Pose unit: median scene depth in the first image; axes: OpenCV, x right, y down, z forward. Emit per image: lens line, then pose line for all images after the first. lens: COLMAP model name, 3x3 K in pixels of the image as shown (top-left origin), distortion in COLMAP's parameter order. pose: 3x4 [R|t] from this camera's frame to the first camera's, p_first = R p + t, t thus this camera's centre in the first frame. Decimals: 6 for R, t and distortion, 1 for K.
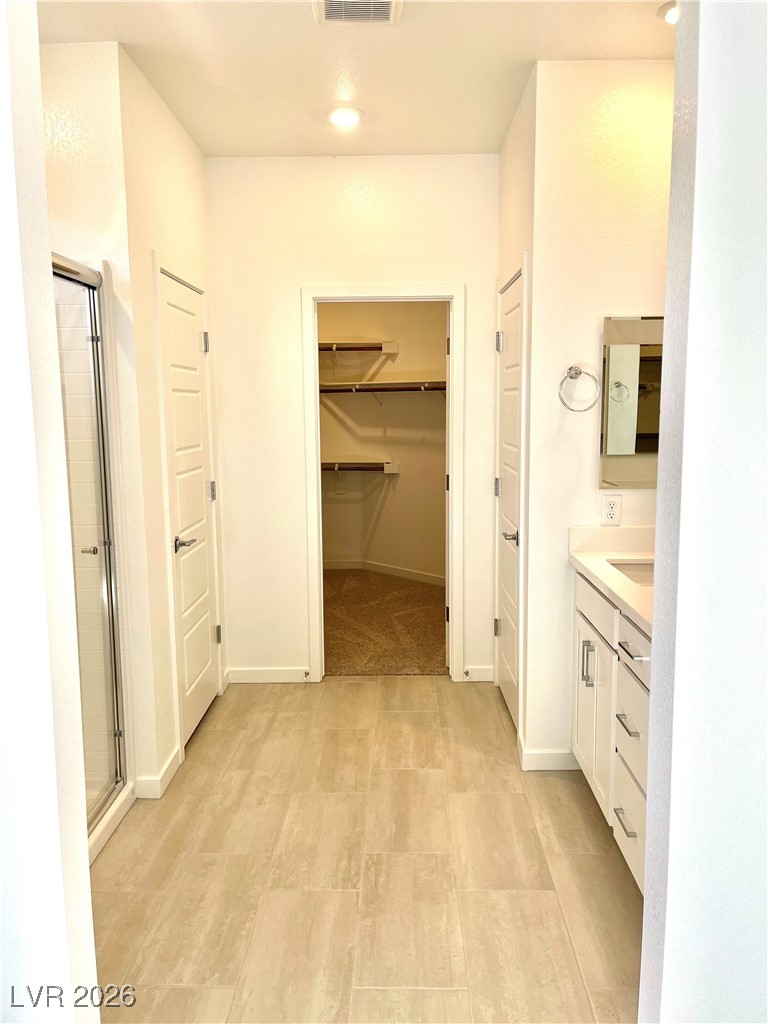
lens RADIAL K [[775.5, 0, 390.9], [0, 775.5, 510.5], [0, 0, 1]] dist [0.061560, -0.084808]
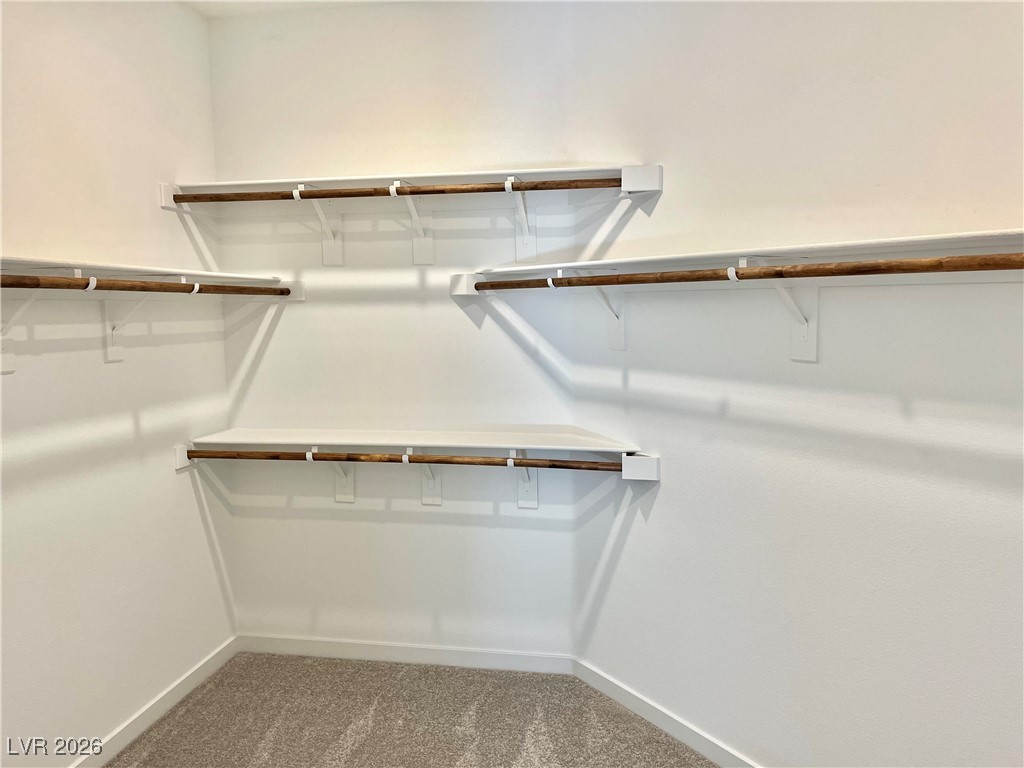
lens RADIAL K [[775.5, 0, 501.4], [0, 775.5, 390.6], [0, 0, 1]] dist [0.061560, -0.084808]
pose [[0.980722, 0.012769, -0.194992, 0.008376], [-0.015173, 0.999826, -0.010842, -0.088646], [0.194820, 0.013591, 0.980745, 0.567358]]
